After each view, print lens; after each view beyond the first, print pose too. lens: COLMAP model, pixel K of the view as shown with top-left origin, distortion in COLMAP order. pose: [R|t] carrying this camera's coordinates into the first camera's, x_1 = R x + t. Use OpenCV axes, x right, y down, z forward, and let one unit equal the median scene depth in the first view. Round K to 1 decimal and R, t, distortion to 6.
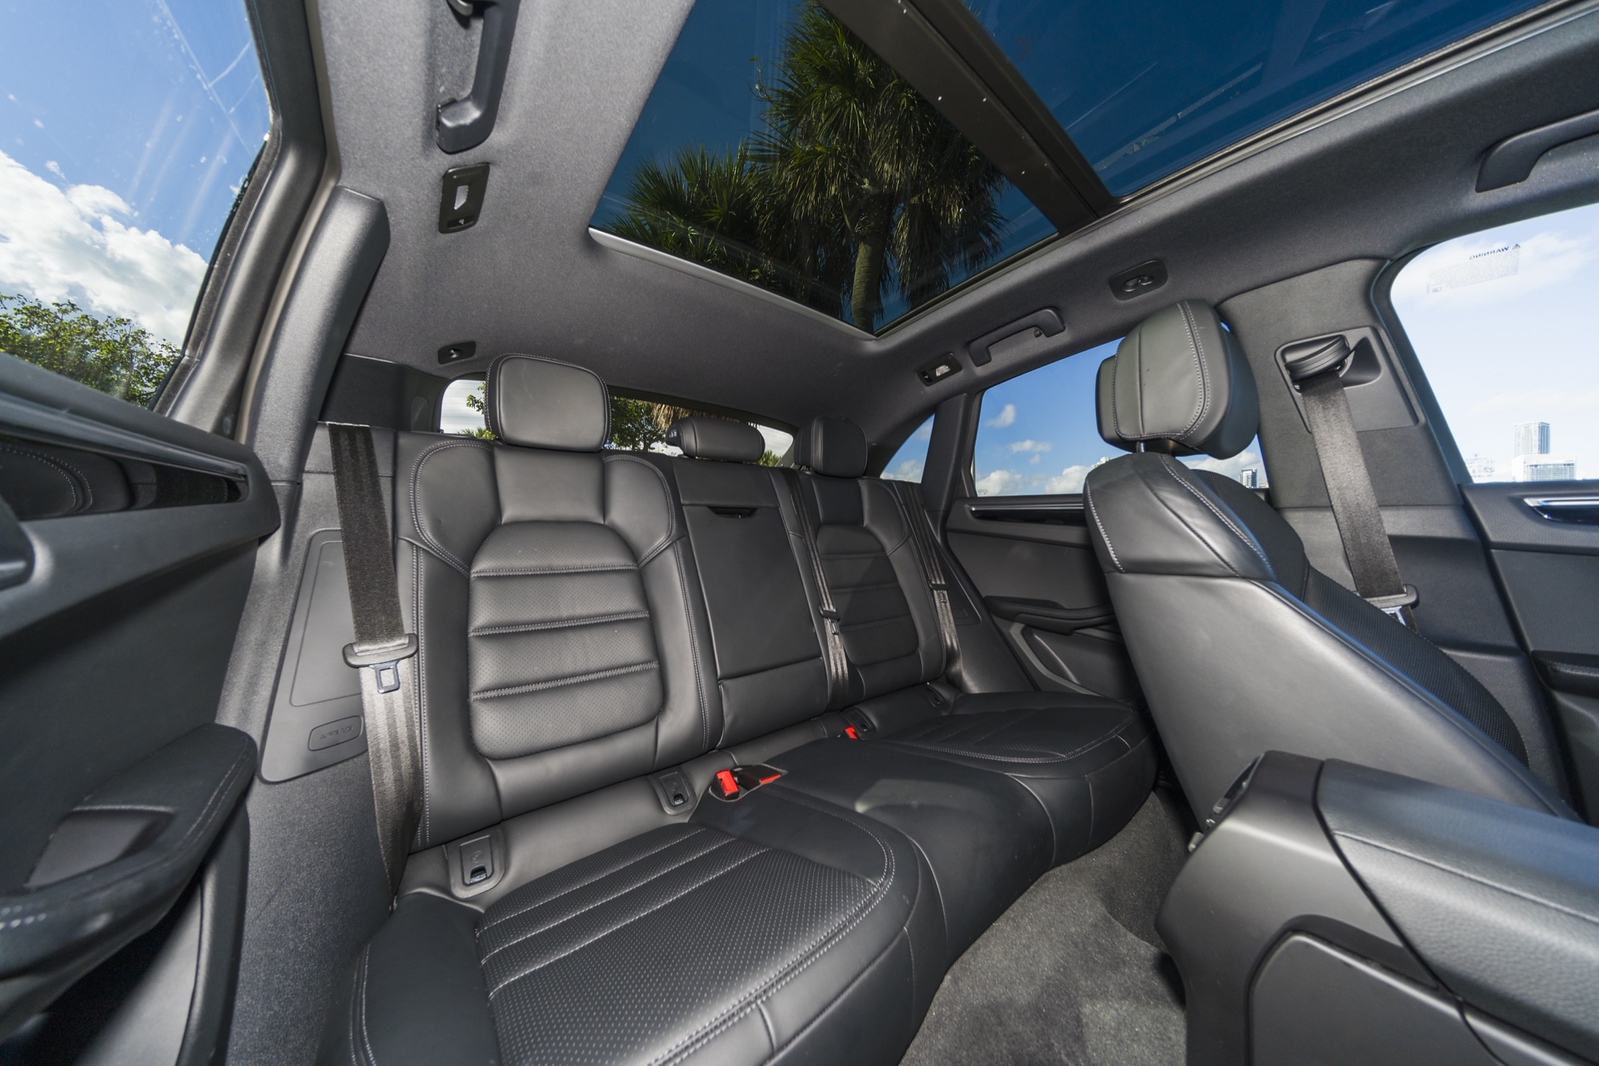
lens RADIAL K [[480.8, 0, 797.1], [0, 480.8, 547.1], [0, 0, 1]] dist [0.000175, 0.000001]
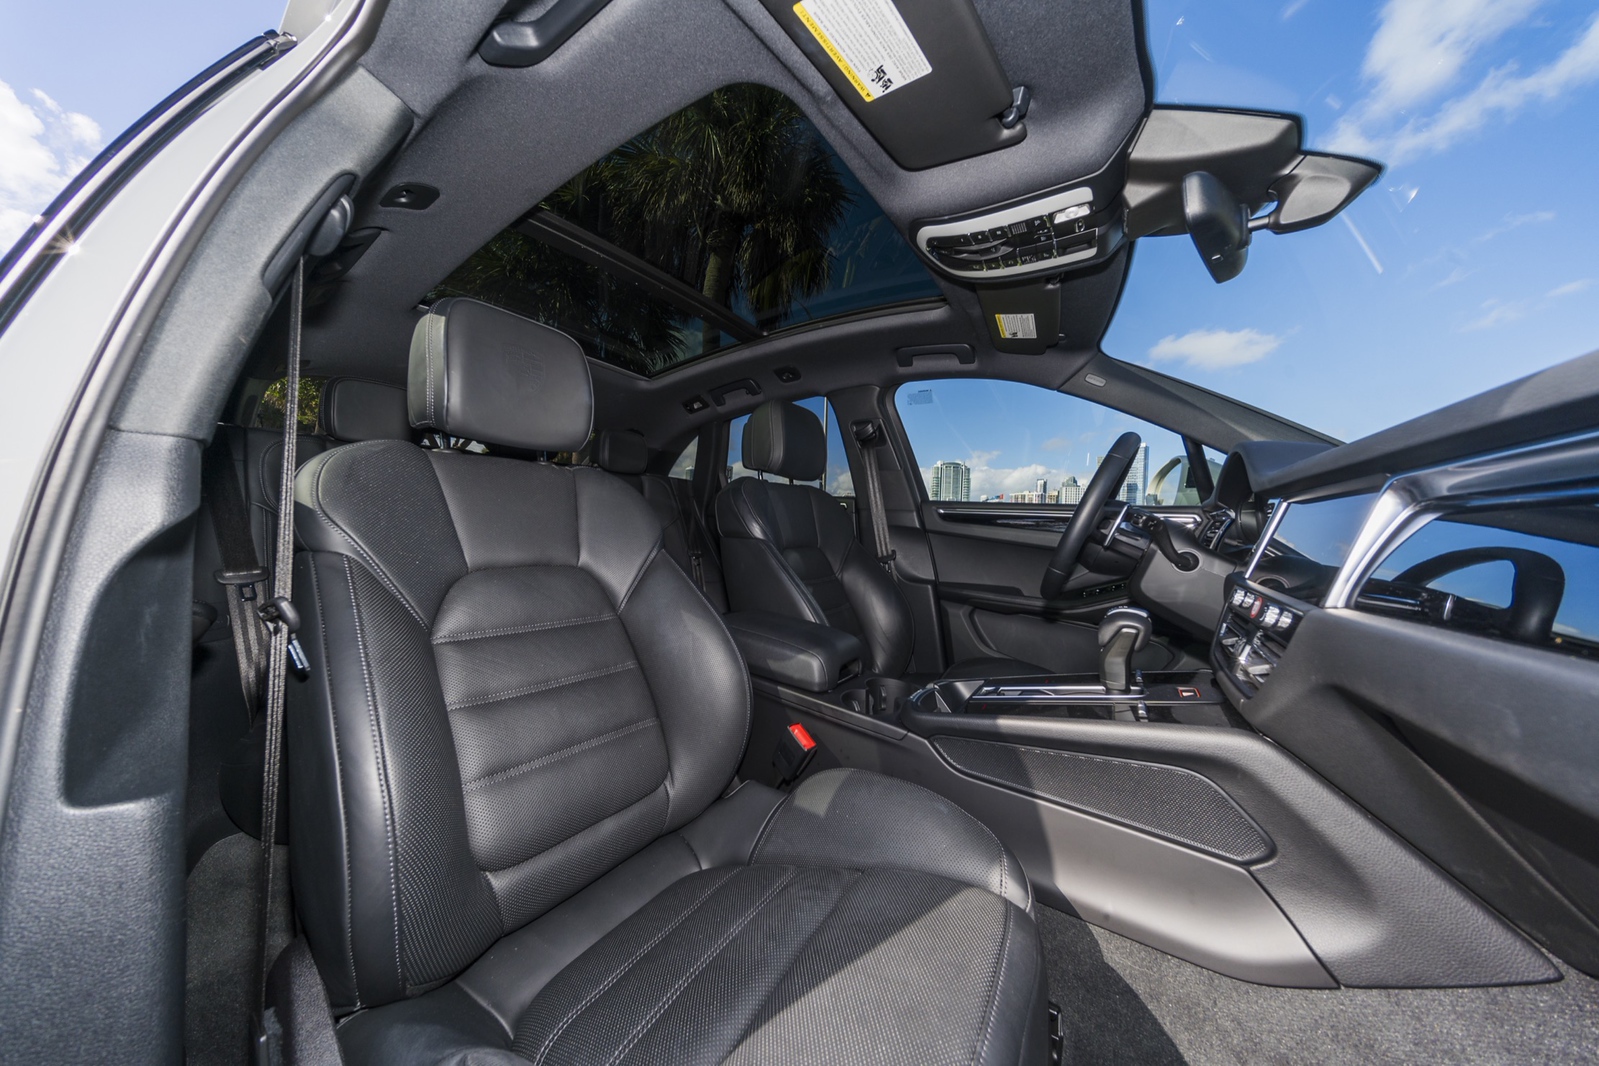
lens RADIAL K [[471.9, 0, 799.5], [0, 471.9, 533.0], [0, 0, 1]] dist [0.000044, -0.000066]
pose [[0.959192, 0.029193, 0.281244, 0.351521], [-0.029378, 0.999562, -0.003558, 0.026108], [-0.281224, -0.004849, 0.959630, -0.788808]]
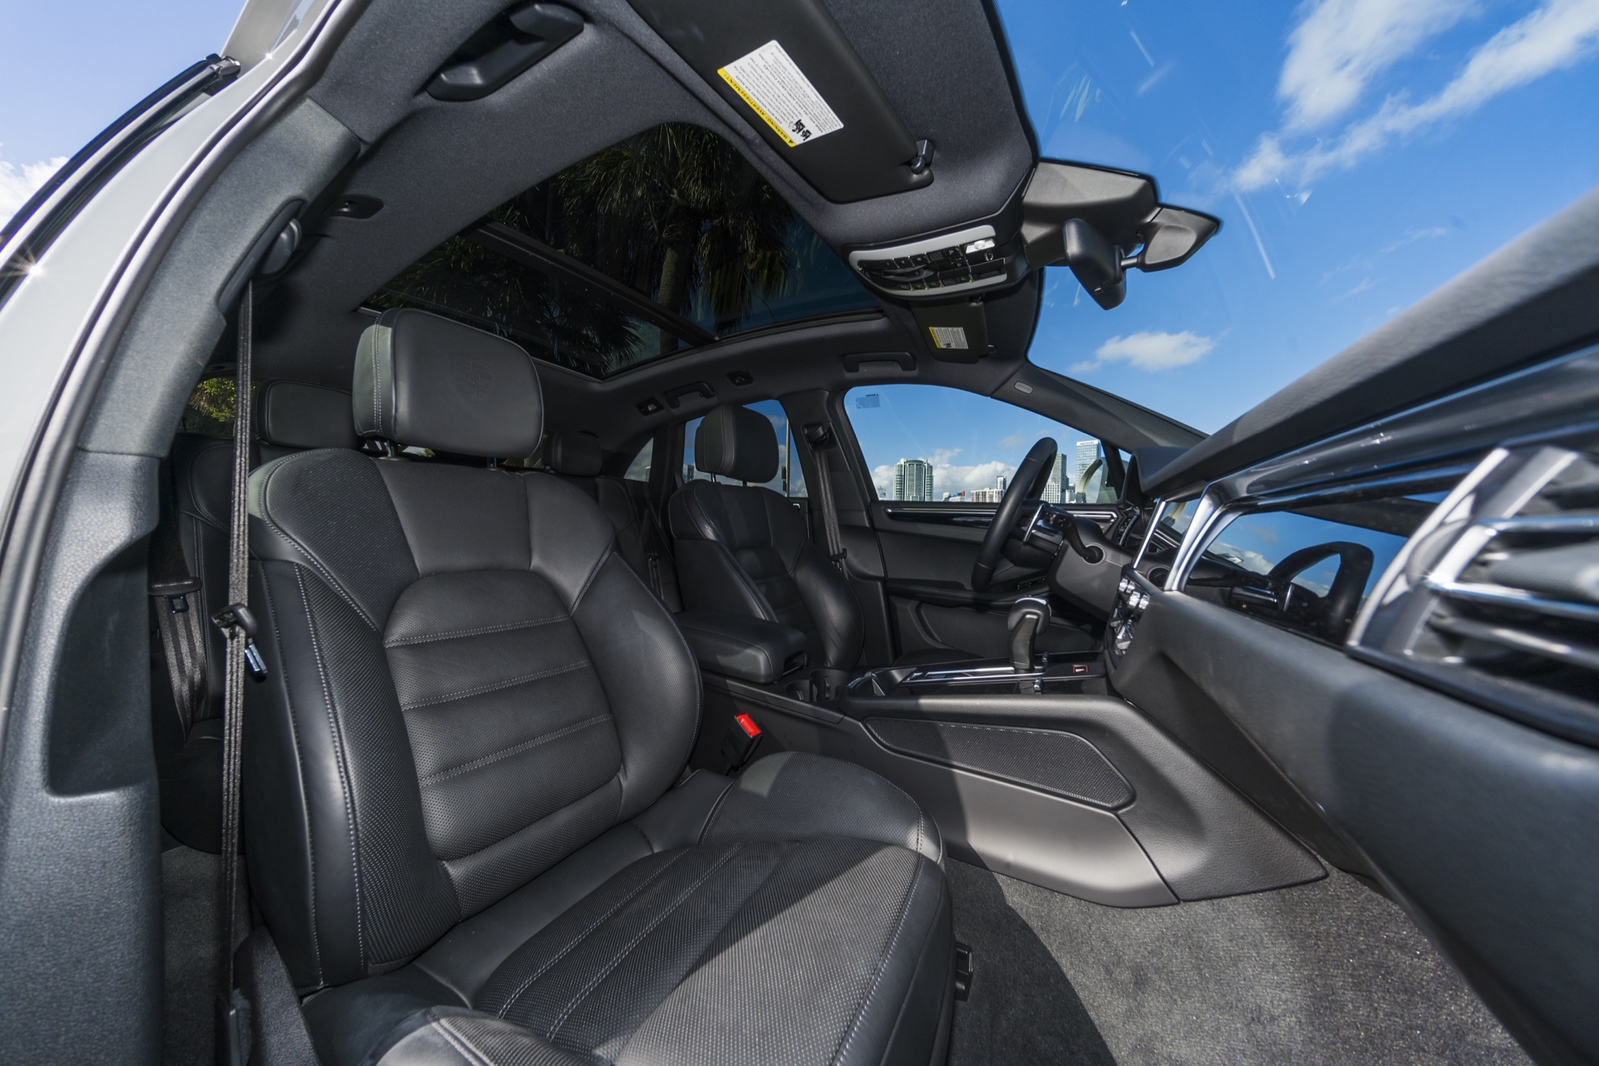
lens RADIAL K [[481.5, 0, 795.3], [0, 481.5, 531.1], [0, 0, 1]] dist [-0.000361, 0.000090]
pose [[0.940188, 0.015414, 0.340308, 0.372395], [-0.013763, 0.999879, -0.007267, 0.021391], [-0.340379, 0.002148, 0.940286, -0.891850]]
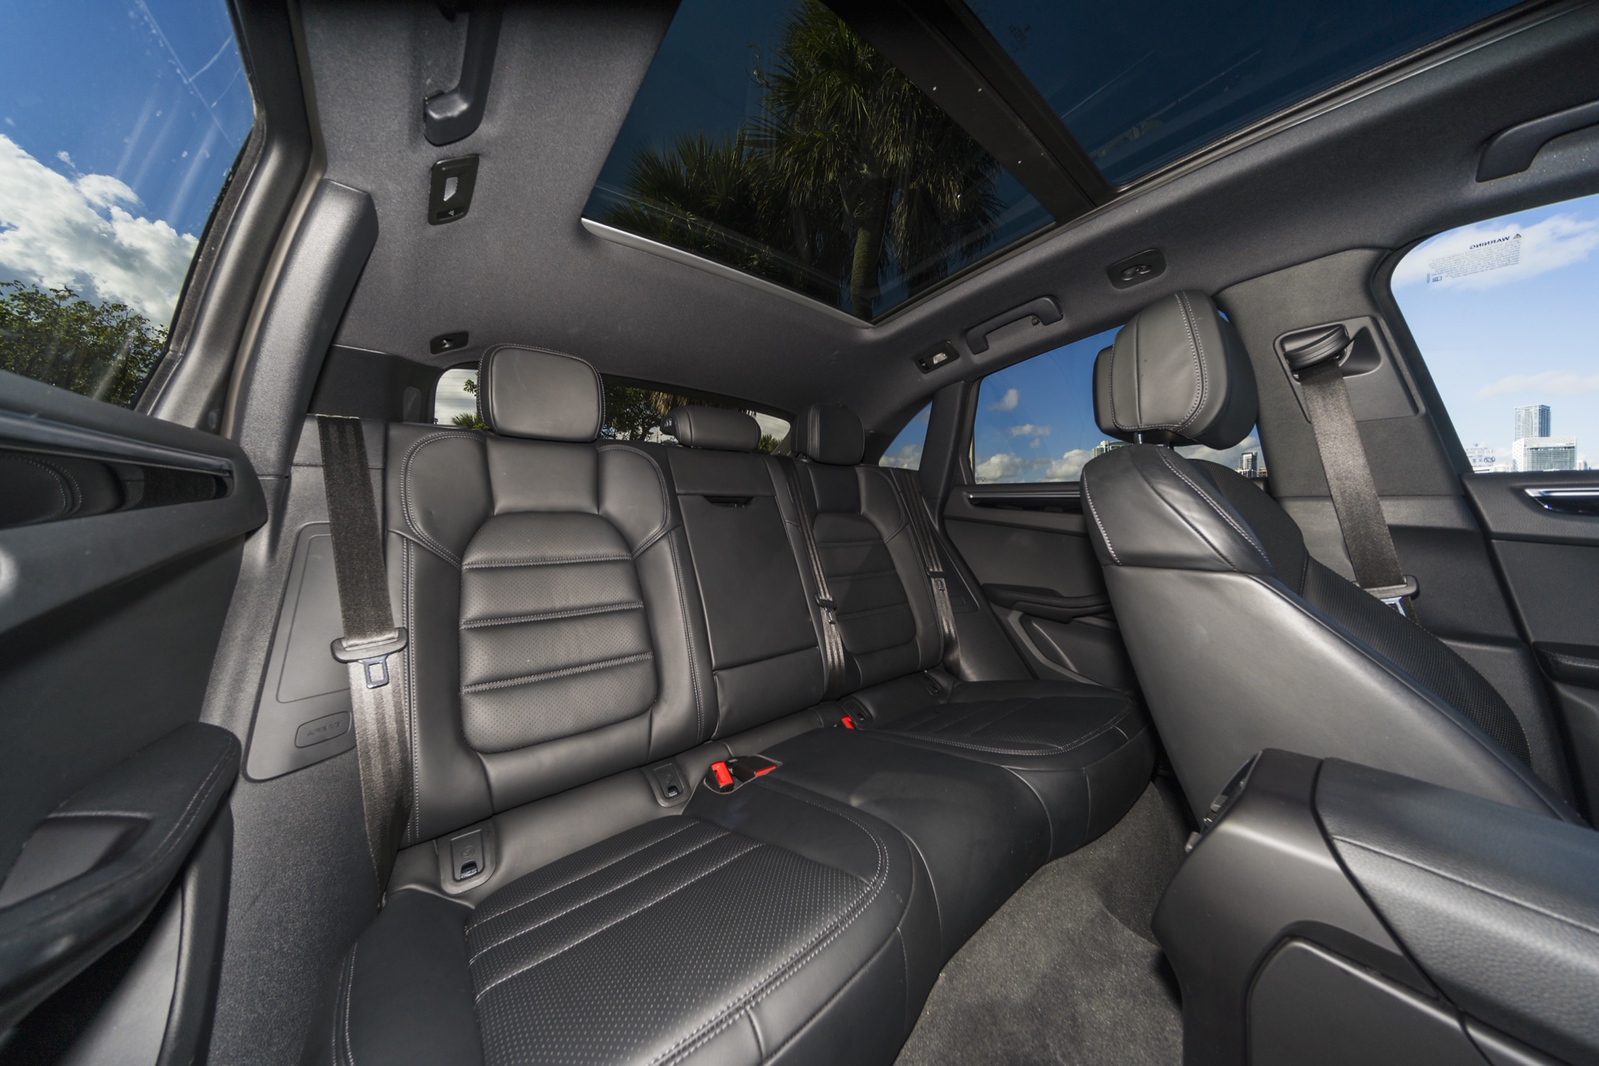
lens RADIAL K [[481.5, 0, 795.3], [0, 481.5, 531.1], [0, 0, 1]] dist [-0.000361, 0.000090]
pose [[0.999999, 0.001172, -0.001160, 0.009533], [-0.001173, 0.999999, -0.001204, -0.015723], [0.001158, 0.001206, 0.999999, 0.007293]]
